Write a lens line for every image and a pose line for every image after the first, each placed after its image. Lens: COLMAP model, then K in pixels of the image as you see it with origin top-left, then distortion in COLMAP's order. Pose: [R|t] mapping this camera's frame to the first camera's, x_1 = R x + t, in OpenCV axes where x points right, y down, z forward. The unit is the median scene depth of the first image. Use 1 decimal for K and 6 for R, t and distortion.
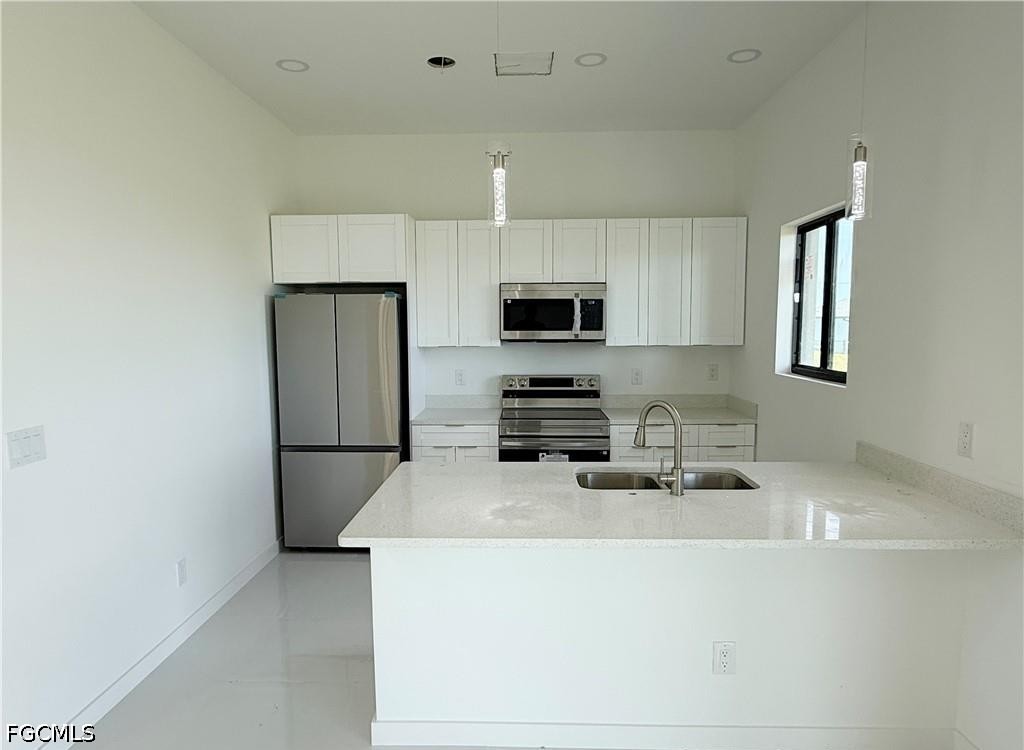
lens RADIAL K [[632.3, 0, 504.4], [0, 632.3, 385.1], [0, 0, 1]] dist [-0.002463, 0.000216]
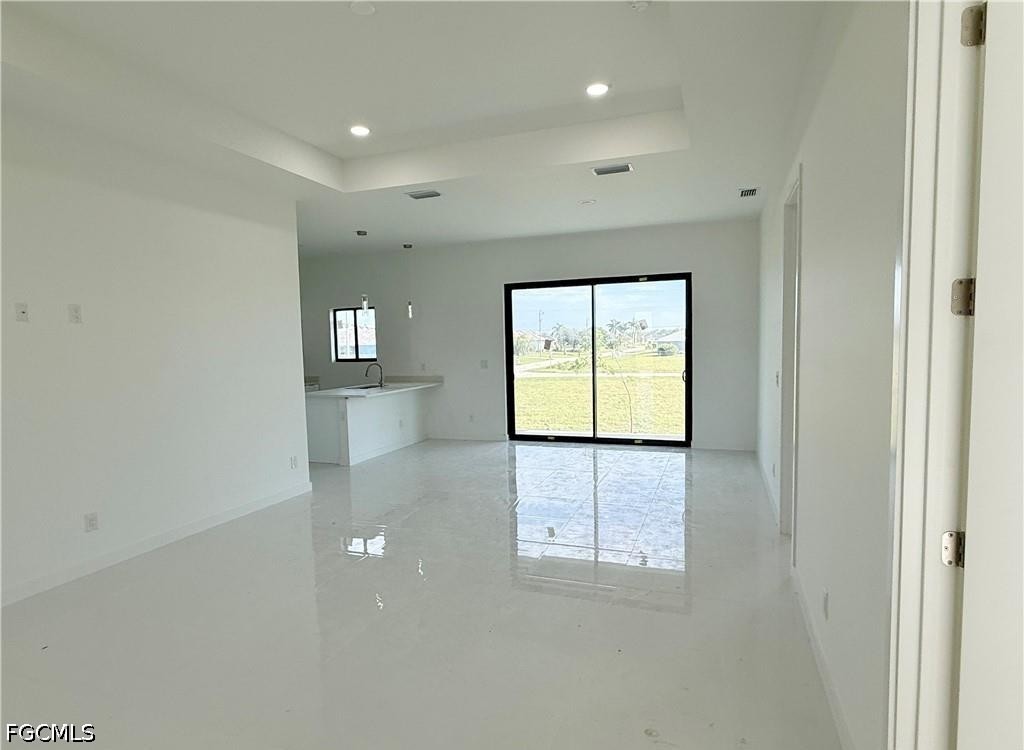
lens RADIAL K [[576.0, 0, 509.7], [0, 576.0, 393.0], [0, 0, 1]] dist [0.007066, -0.001670]
pose [[0.323881, -0.081730, 0.942561, -1.518031], [0.112196, 0.992550, 0.047512, 0.072285], [-0.939422, 0.090363, 0.330637, -0.471564]]
